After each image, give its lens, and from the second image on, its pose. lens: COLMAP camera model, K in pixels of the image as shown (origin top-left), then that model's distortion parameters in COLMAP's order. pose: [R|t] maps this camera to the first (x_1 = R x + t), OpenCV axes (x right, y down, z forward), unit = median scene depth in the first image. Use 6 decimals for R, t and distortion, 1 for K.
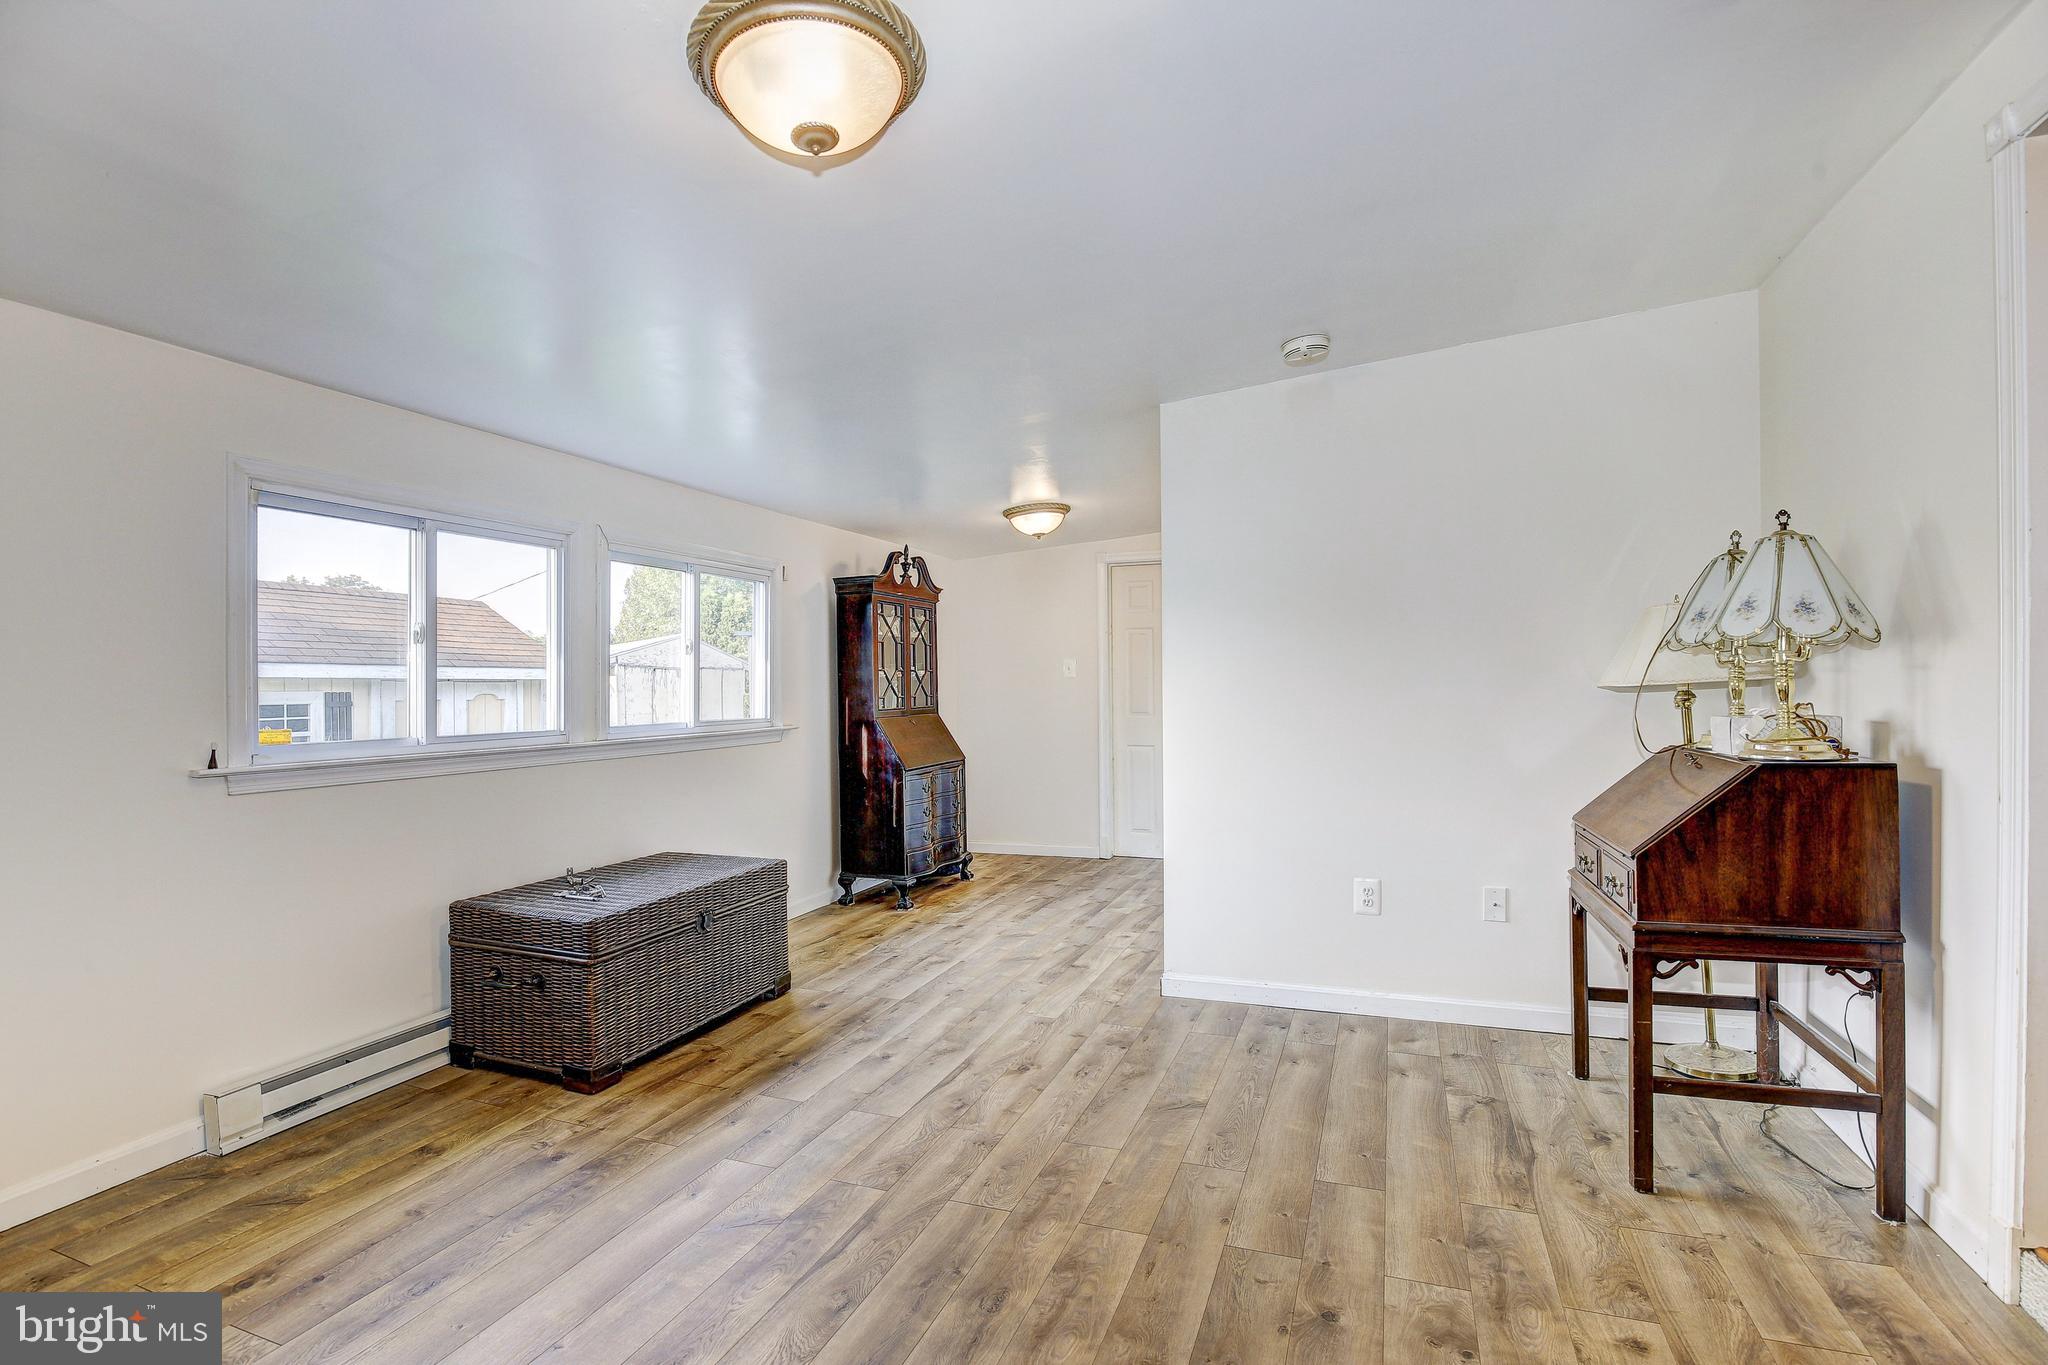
lens RADIAL K [[943.2, 0, 1024.7], [0, 943.2, 684.6], [0, 0, 1]] dist [-0.031520, 0.004897]
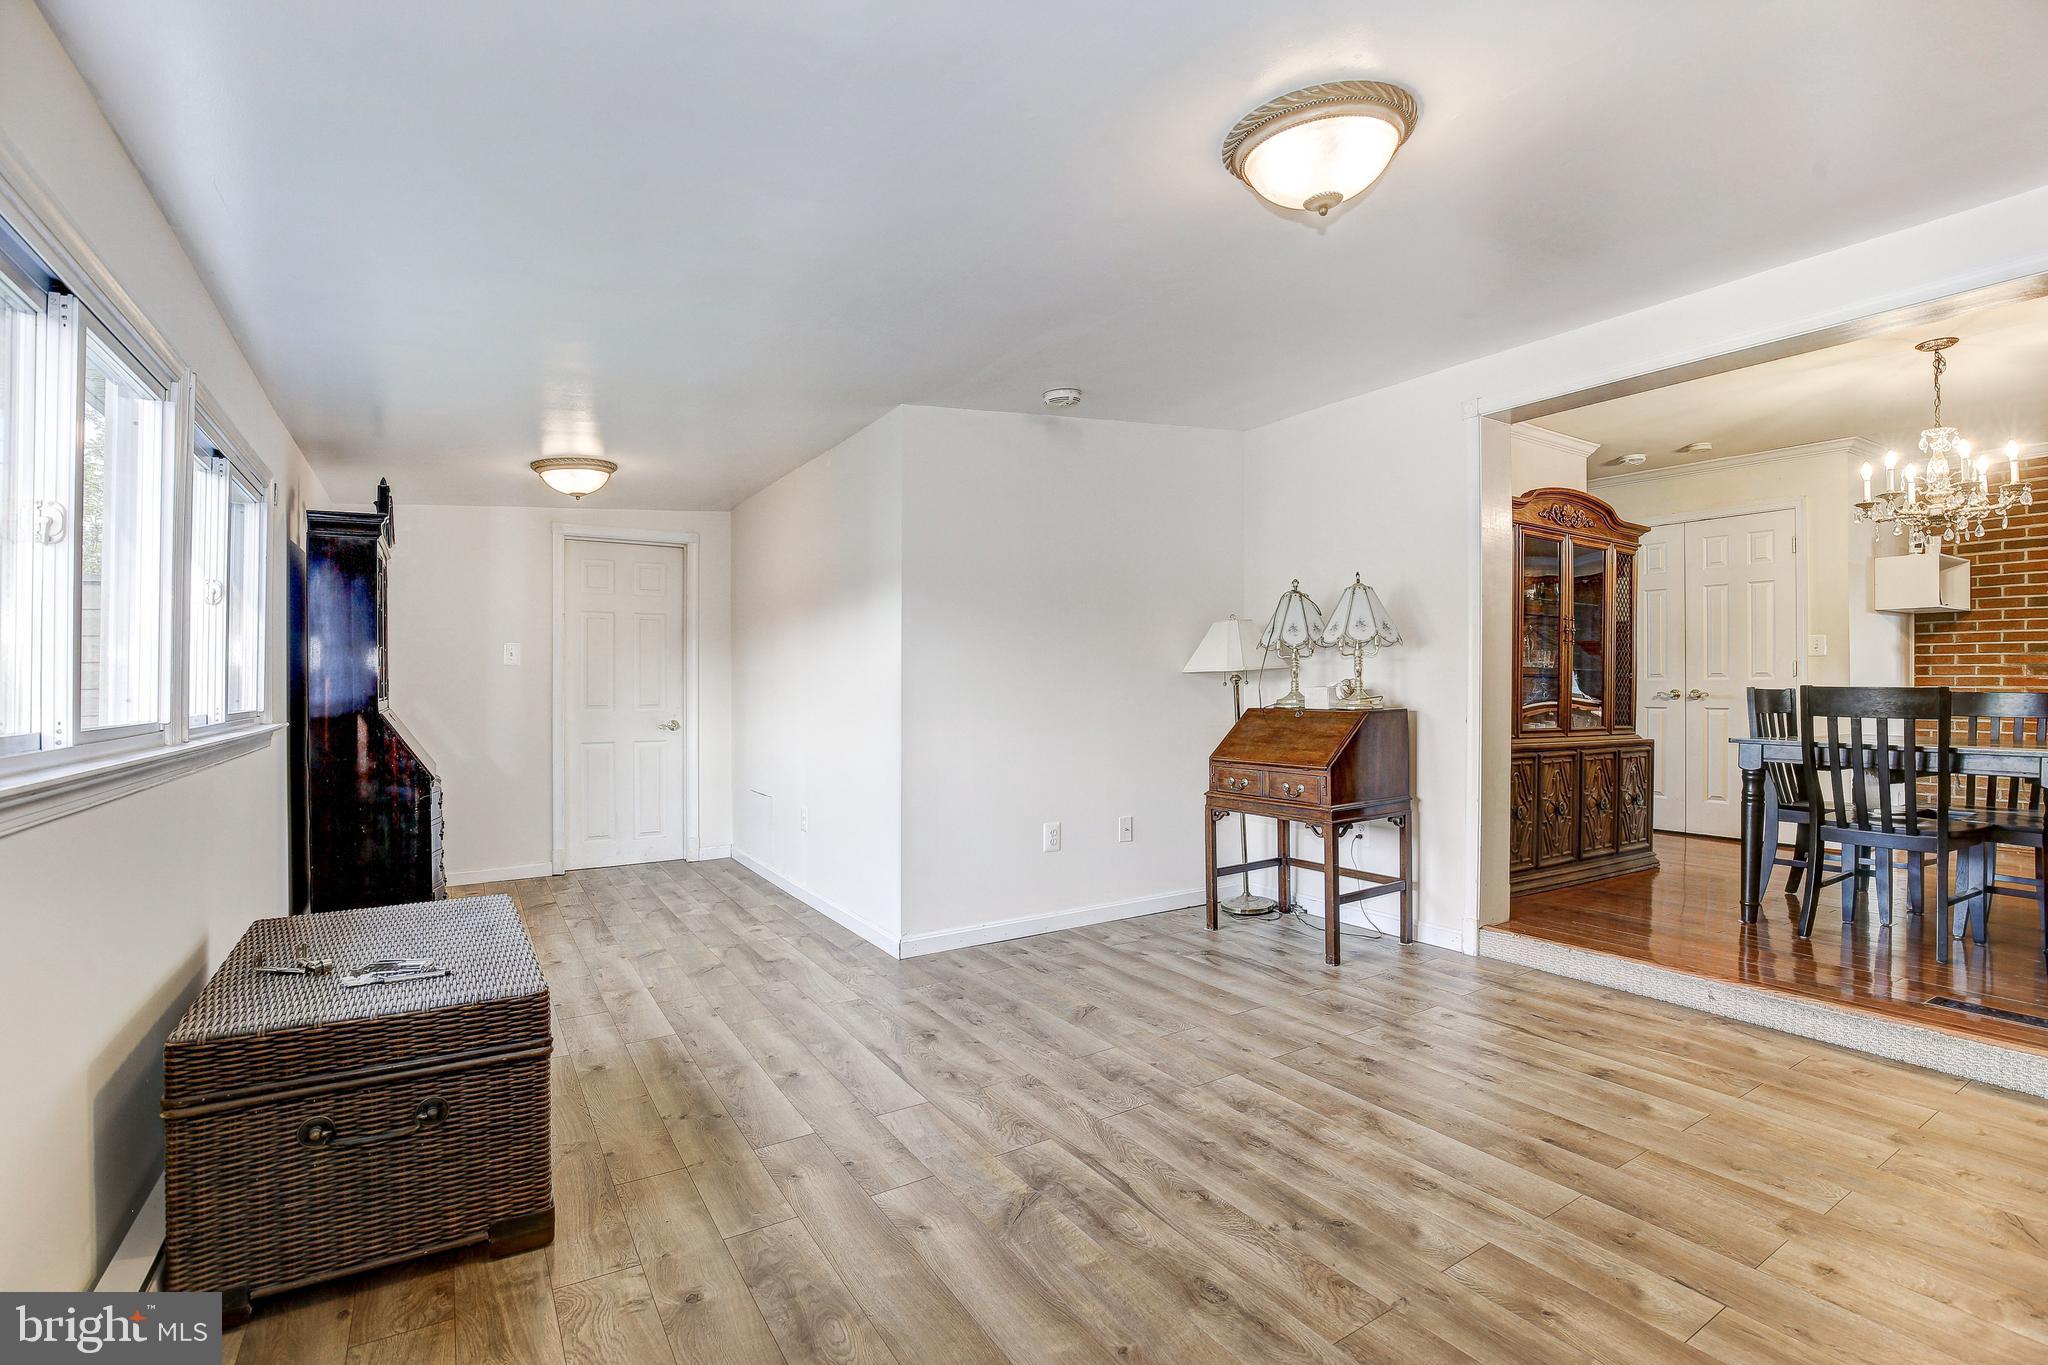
lens RADIAL K [[943.2, 0, 1030.3], [0, 943.2, 694.4], [0, 0, 1]] dist [-0.031520, 0.004897]
pose [[0.599154, -0.000676, 0.800634, -0.712989], [-0.002386, 0.999994, 0.002630, 0.032458], [-0.800630, -0.003486, 0.599148, 0.283675]]
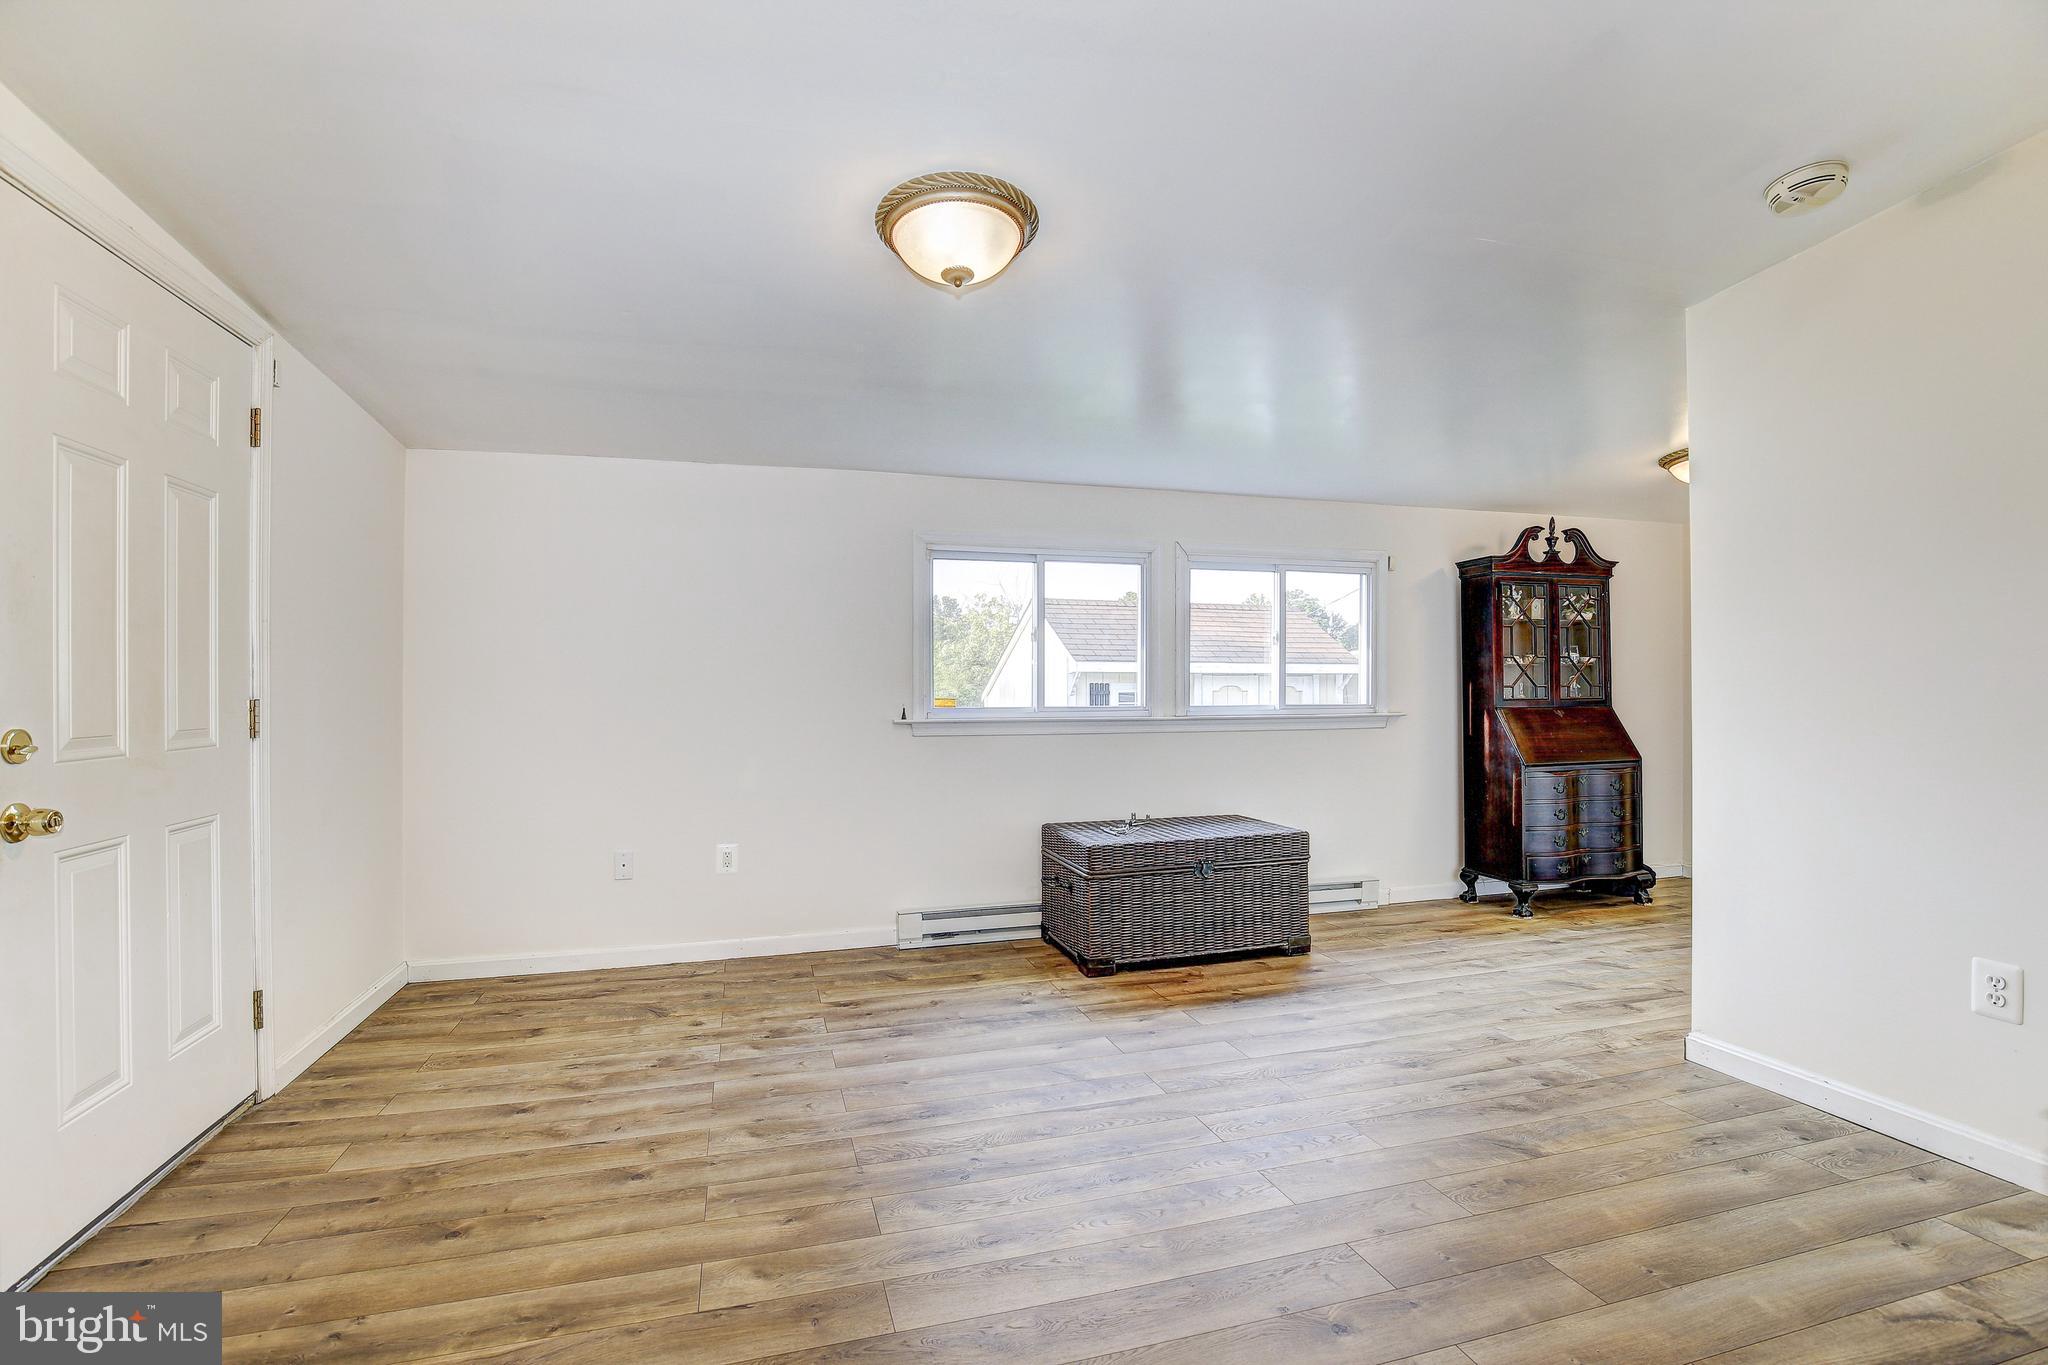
lens RADIAL K [[943.2, 0, 1027.7], [0, 943.2, 685.9], [0, 0, 1]] dist [-0.031520, 0.004897]
pose [[0.611804, 0.004676, -0.790996, 0.484127], [-0.001708, 0.999988, 0.004590, 0.017319], [0.791008, -0.001457, 0.611804, 0.101580]]
